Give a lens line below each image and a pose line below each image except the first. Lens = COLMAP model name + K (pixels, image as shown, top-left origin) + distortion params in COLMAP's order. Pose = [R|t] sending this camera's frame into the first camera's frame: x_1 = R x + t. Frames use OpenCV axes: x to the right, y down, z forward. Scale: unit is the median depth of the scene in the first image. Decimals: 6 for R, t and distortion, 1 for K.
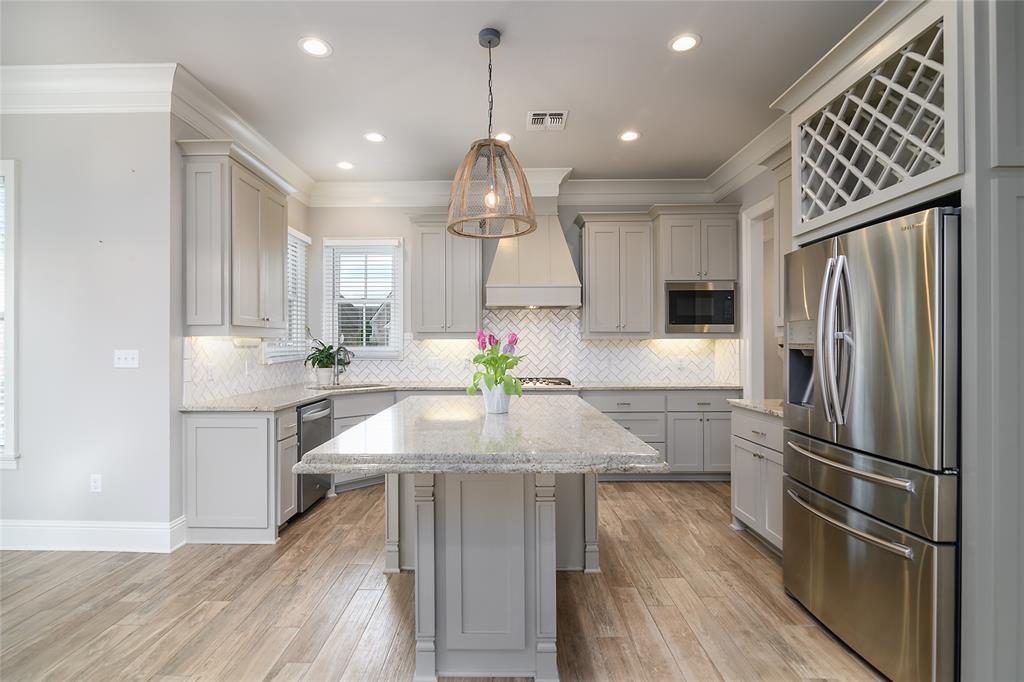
lens RADIAL K [[485.6, 0, 502.6], [0, 485.6, 339.7], [0, 0, 1]] dist [-0.011493, -0.000012]
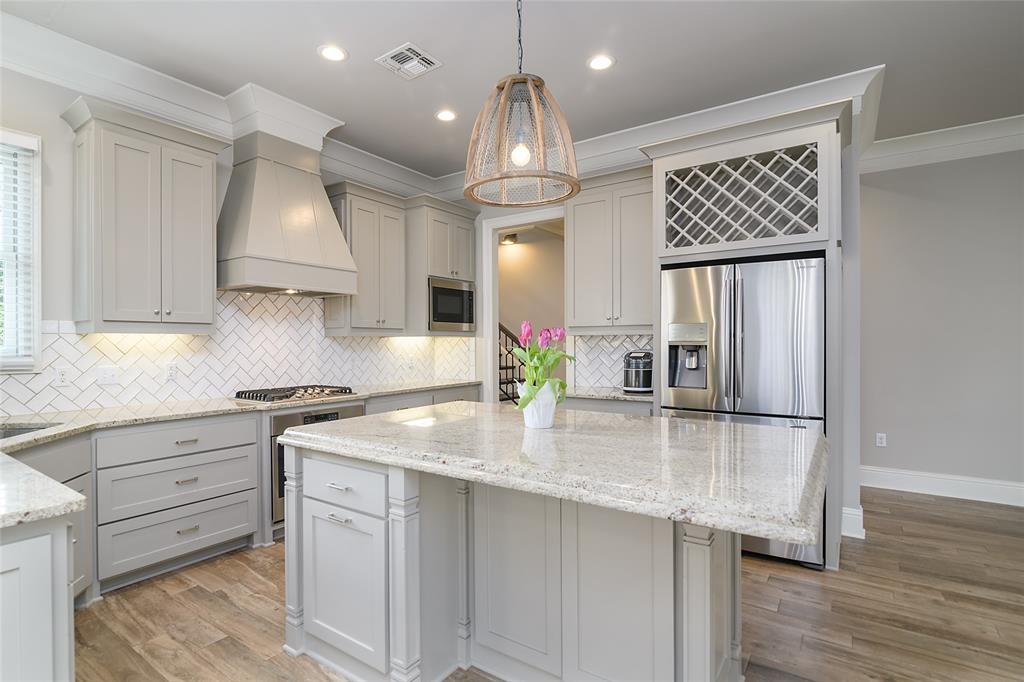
lens RADIAL K [[502.5, 0, 483.7], [0, 502.5, 344.2], [0, 0, 1]] dist [-0.013153, -0.000989]
pose [[0.580035, -0.003176, 0.814586, -0.407757], [-0.006800, 0.999939, 0.008741, 0.003977], [-0.814563, -0.010609, 0.579977, 0.331366]]
